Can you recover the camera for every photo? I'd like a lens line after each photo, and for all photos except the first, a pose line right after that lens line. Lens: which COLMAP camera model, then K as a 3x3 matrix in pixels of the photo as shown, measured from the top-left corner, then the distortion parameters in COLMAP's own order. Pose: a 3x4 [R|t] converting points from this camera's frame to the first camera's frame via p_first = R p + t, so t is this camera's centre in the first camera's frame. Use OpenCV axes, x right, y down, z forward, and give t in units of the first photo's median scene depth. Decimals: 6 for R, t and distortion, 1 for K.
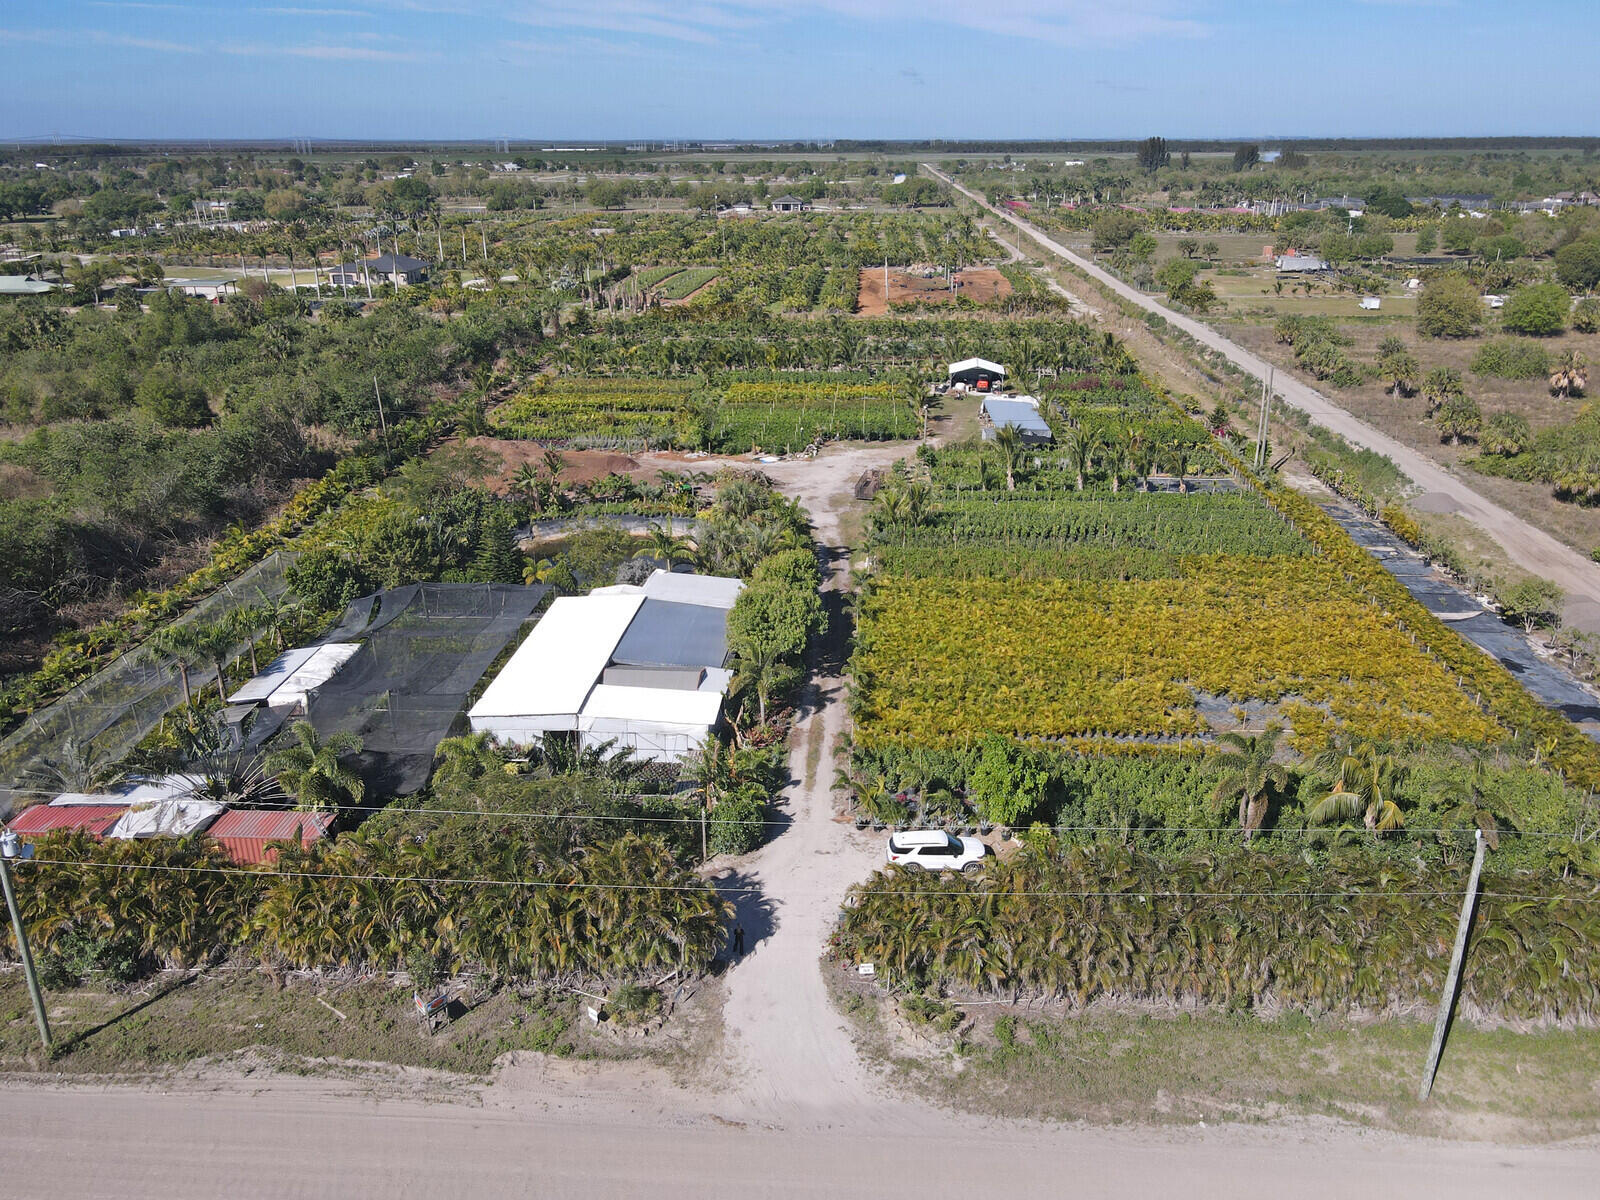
lens RADIAL K [[1216.4, 0, 791.9], [0, 1216.4, 603.1], [0, 0, 1]] dist [-0.000044, 0.034939]
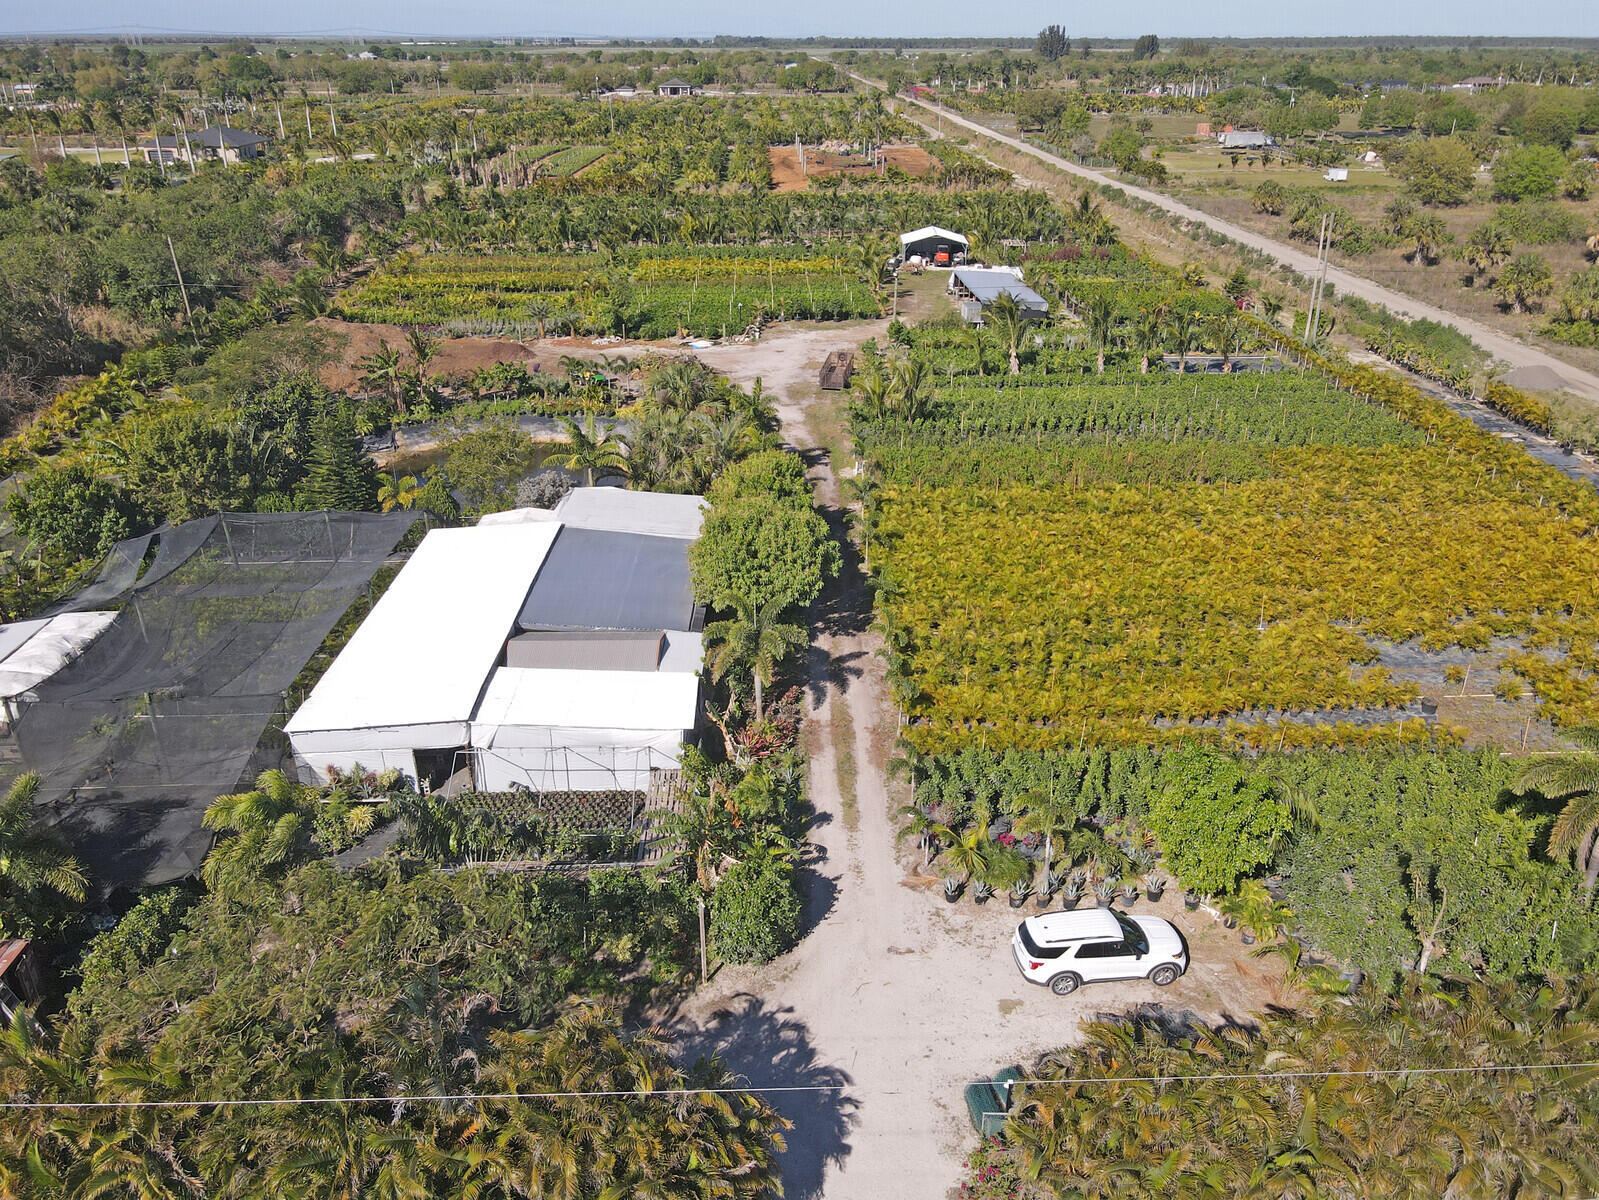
lens RADIAL K [[1215.6, 0, 791.4], [0, 1215.6, 603.1], [0, 0, 1]] dist [-0.000044, 0.034939]
pose [[0.995671, -0.034758, 0.086199, -0.033074], [0.028887, 0.997237, 0.068439, -0.002736], [-0.088340, -0.065652, 0.993924, 0.194041]]
